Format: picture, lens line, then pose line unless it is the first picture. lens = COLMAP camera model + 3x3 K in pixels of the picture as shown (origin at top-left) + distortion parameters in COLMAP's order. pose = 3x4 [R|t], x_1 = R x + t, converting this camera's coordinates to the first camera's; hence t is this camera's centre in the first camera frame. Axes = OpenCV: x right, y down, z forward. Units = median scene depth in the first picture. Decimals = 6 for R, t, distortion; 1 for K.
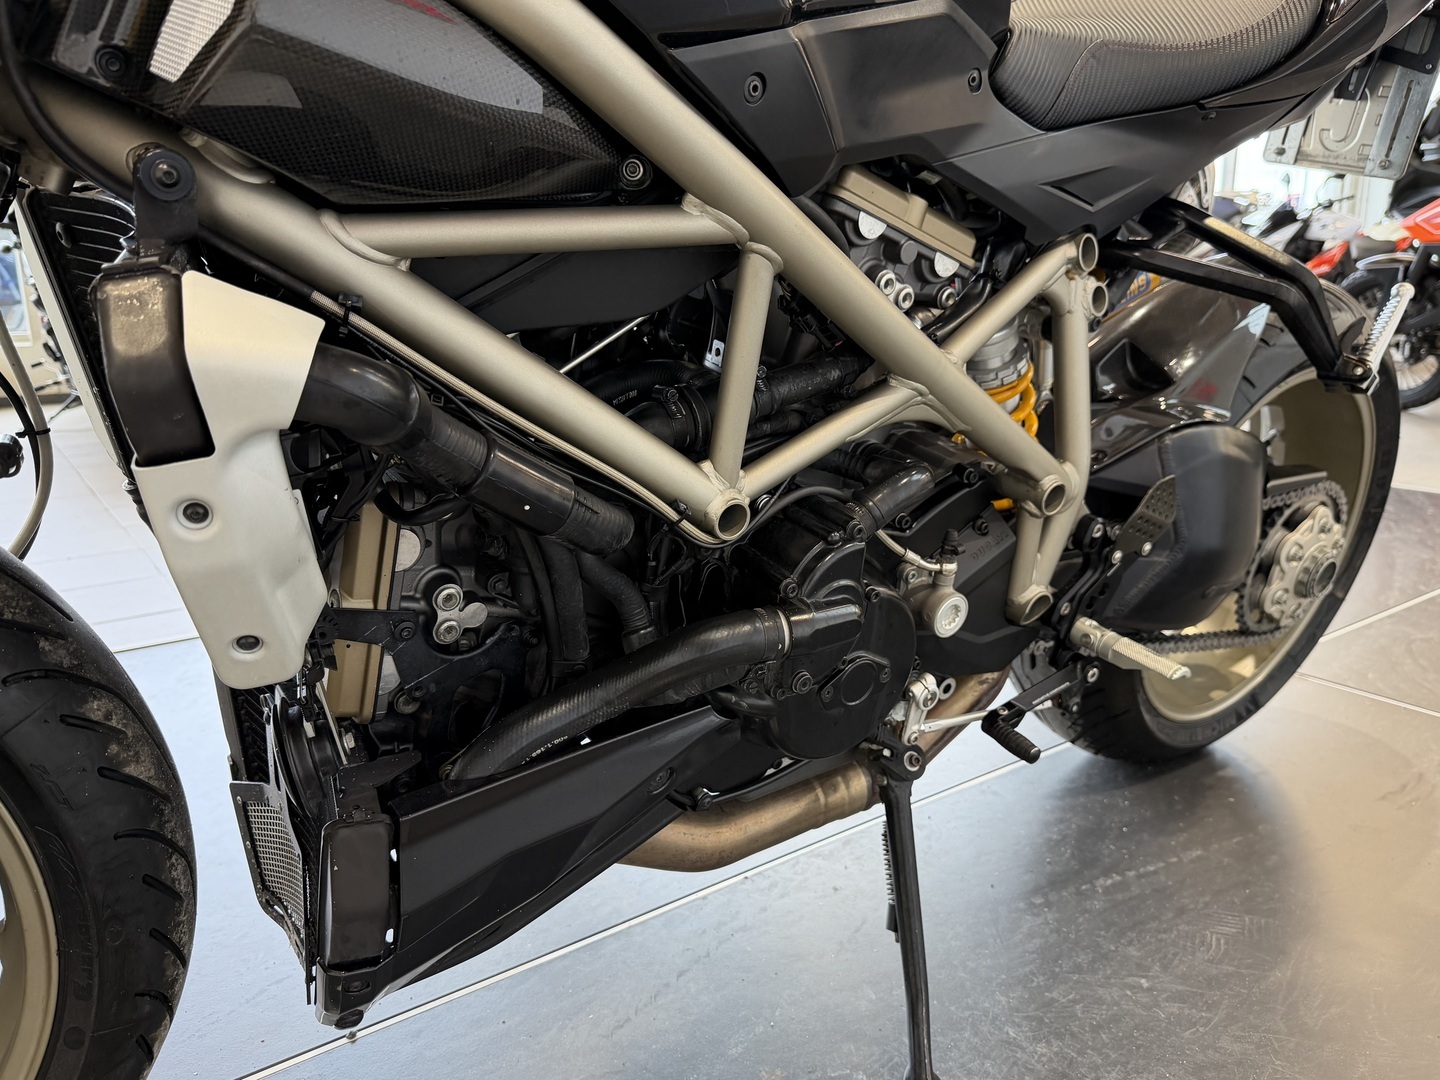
lens RADIAL K [[1056.9, 0, 720.0], [0, 1056.9, 540.0], [0, 0, 1]] dist [0.053668, -0.100449]
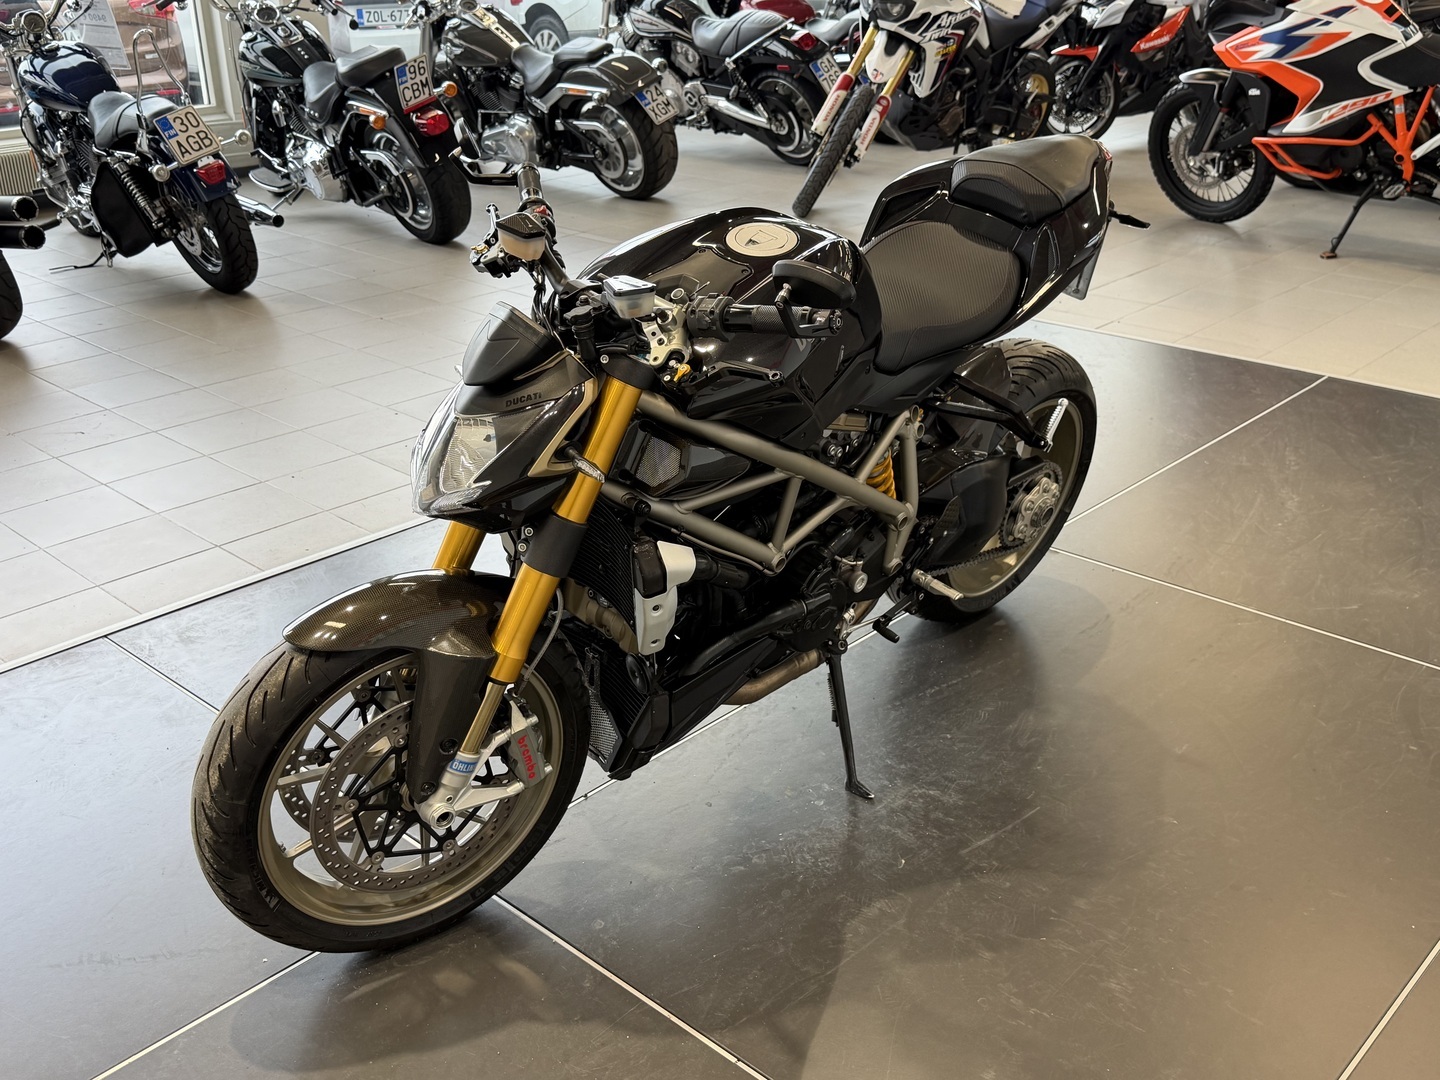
lens RADIAL K [[1420.9, 0, 720.0], [0, 1420.9, 540.0], [0, 0, 1]] dist [0.166960, -0.369949]
pose [[0.980790, -0.076334, 0.179513, -0.529682], [0.043039, 0.982256, 0.182537, -0.506490], [-0.190262, -0.171305, 0.966672, -1.605038]]
